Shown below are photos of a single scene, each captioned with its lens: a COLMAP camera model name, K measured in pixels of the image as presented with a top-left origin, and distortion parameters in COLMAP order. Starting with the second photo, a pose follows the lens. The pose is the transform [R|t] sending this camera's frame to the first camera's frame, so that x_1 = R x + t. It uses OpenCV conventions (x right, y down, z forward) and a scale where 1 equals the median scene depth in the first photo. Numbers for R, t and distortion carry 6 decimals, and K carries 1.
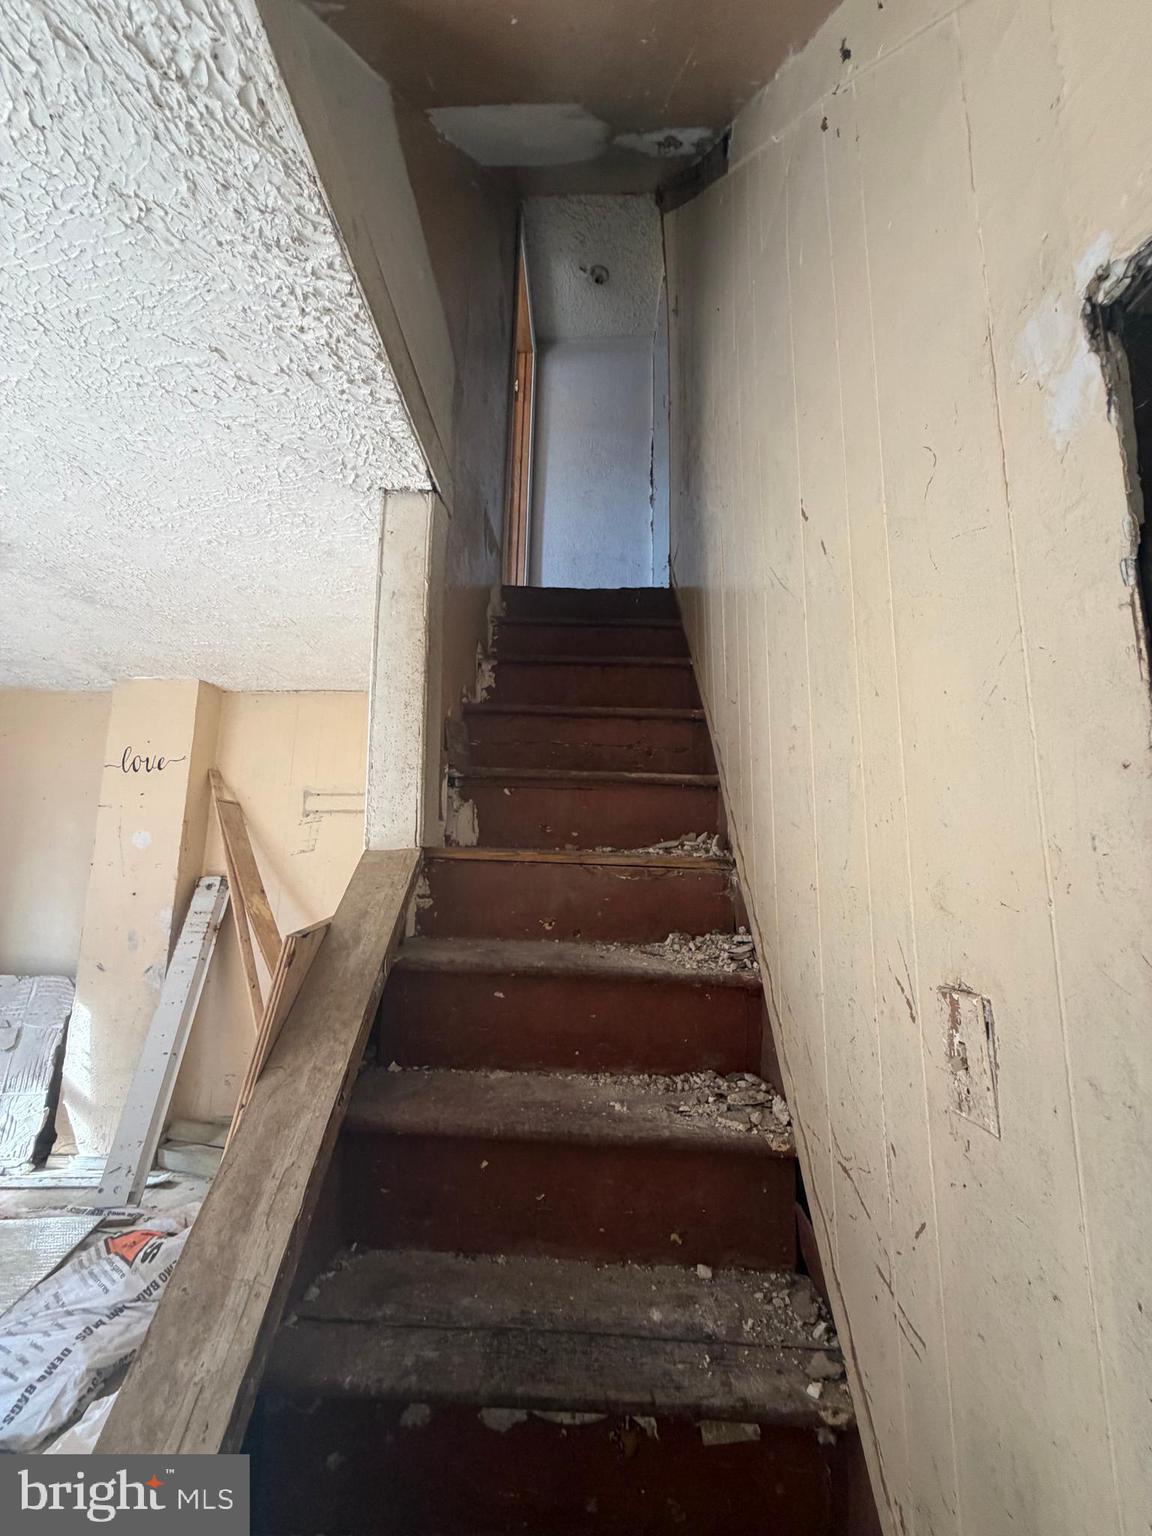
lens RADIAL K [[616.0, 0, 574.0], [0, 616.0, 761.9], [0, 0, 1]] dist [0.002060, -0.000021]
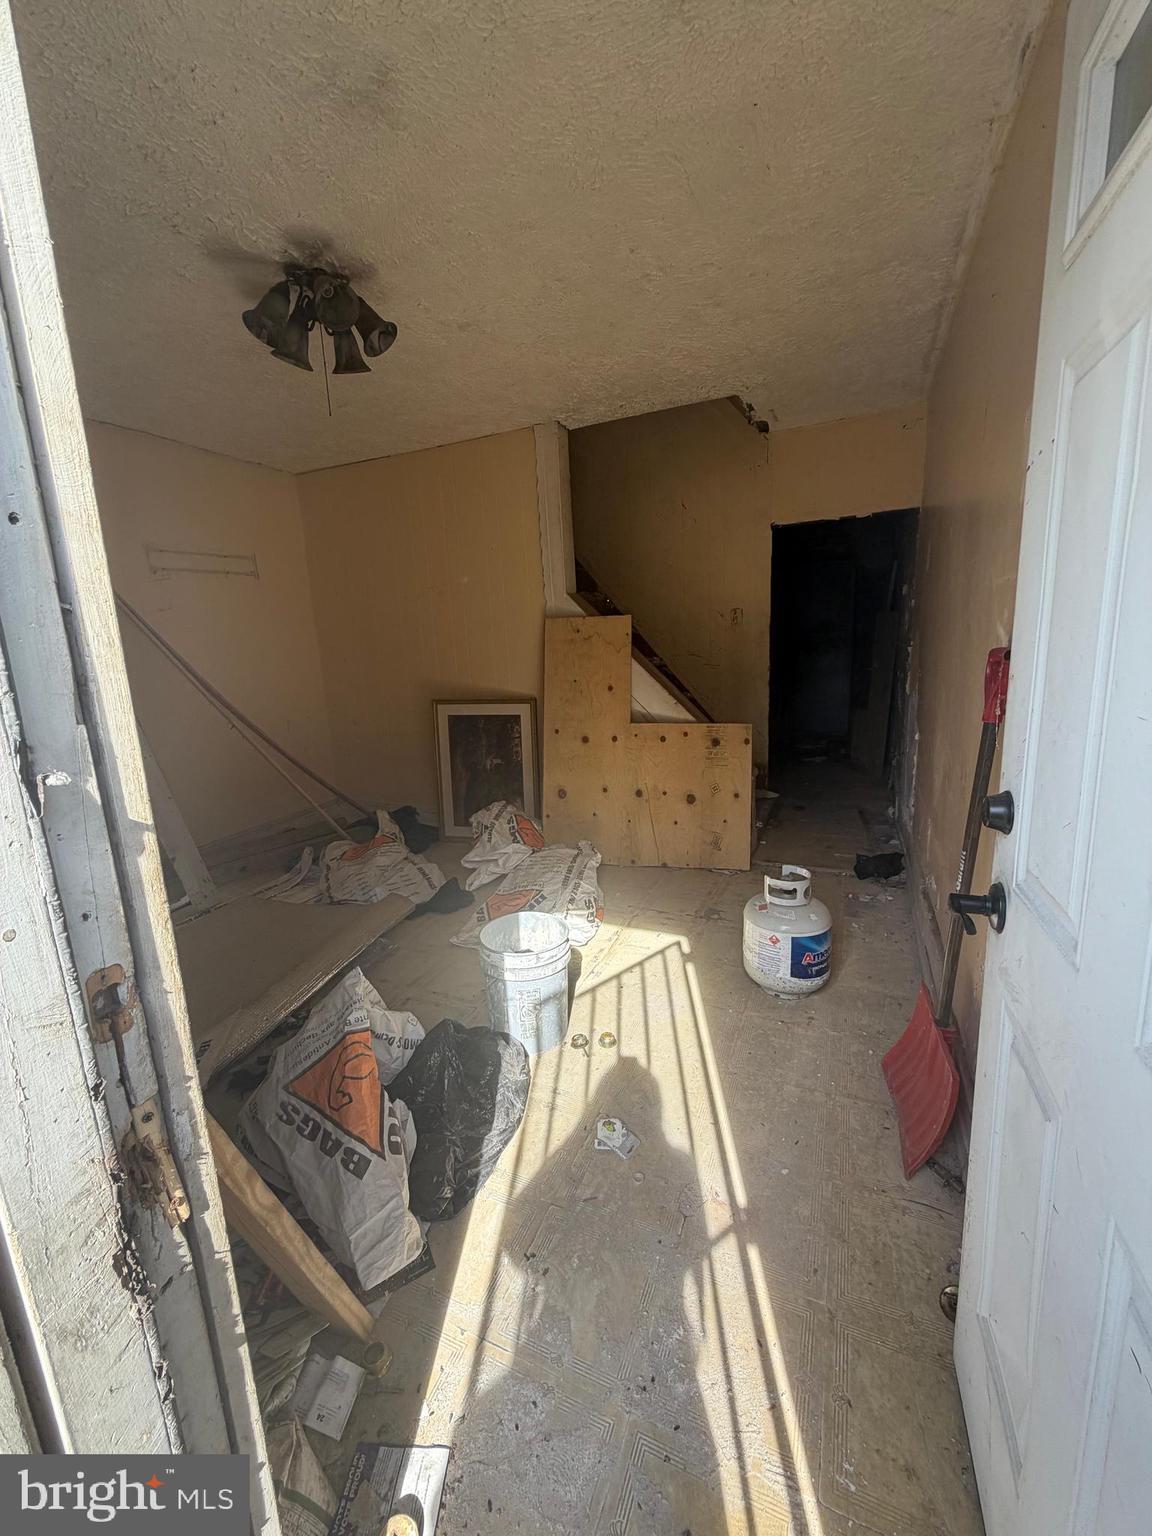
lens RADIAL K [[616.0, 0, 577.8], [0, 616.0, 762.0], [0, 0, 1]] dist [0.002060, -0.000021]
pose [[0.361047, -0.220002, 0.906225, -1.252569], [-0.093099, 0.958416, 0.269763, 0.052860], [-0.927889, -0.181766, 0.325551, 0.000844]]
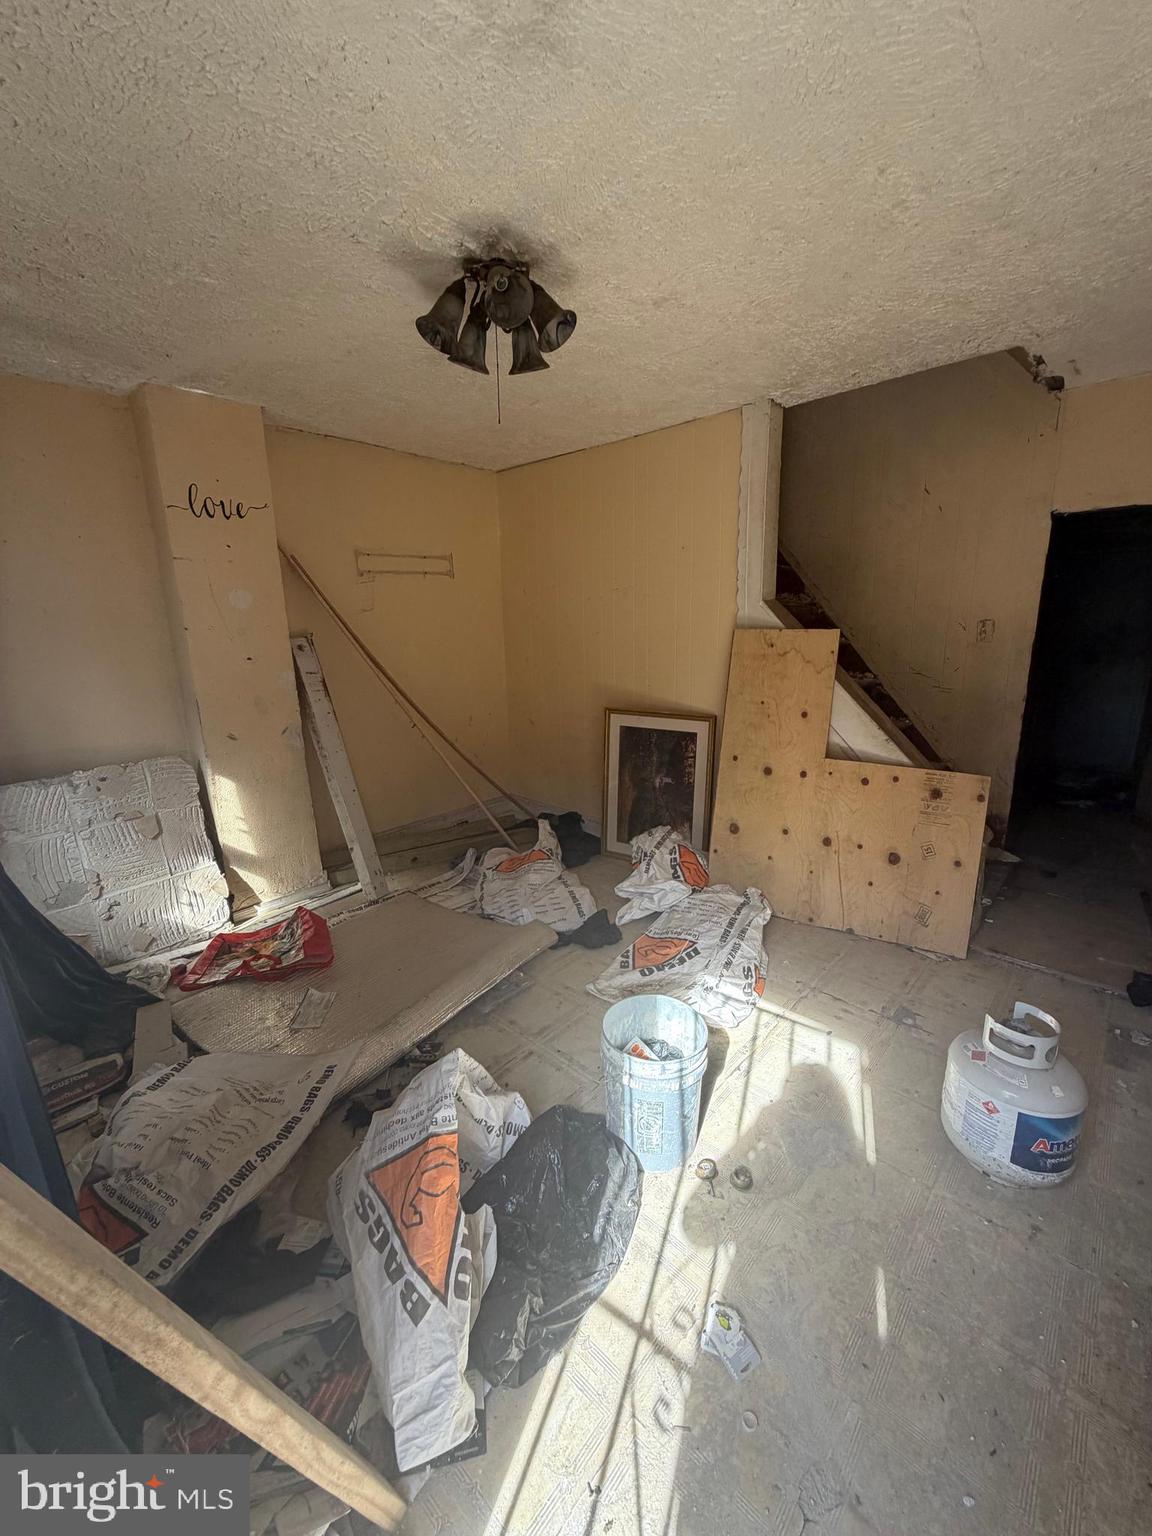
lens RADIAL K [[616.0, 0, 577.0], [0, 616.0, 760.8], [0, 0, 1]] dist [0.002060, -0.000021]
pose [[0.639444, -0.200345, 0.742276, -1.133975], [-0.090104, 0.939271, 0.331136, 0.004201], [-0.763539, -0.278626, 0.582559, 0.028049]]
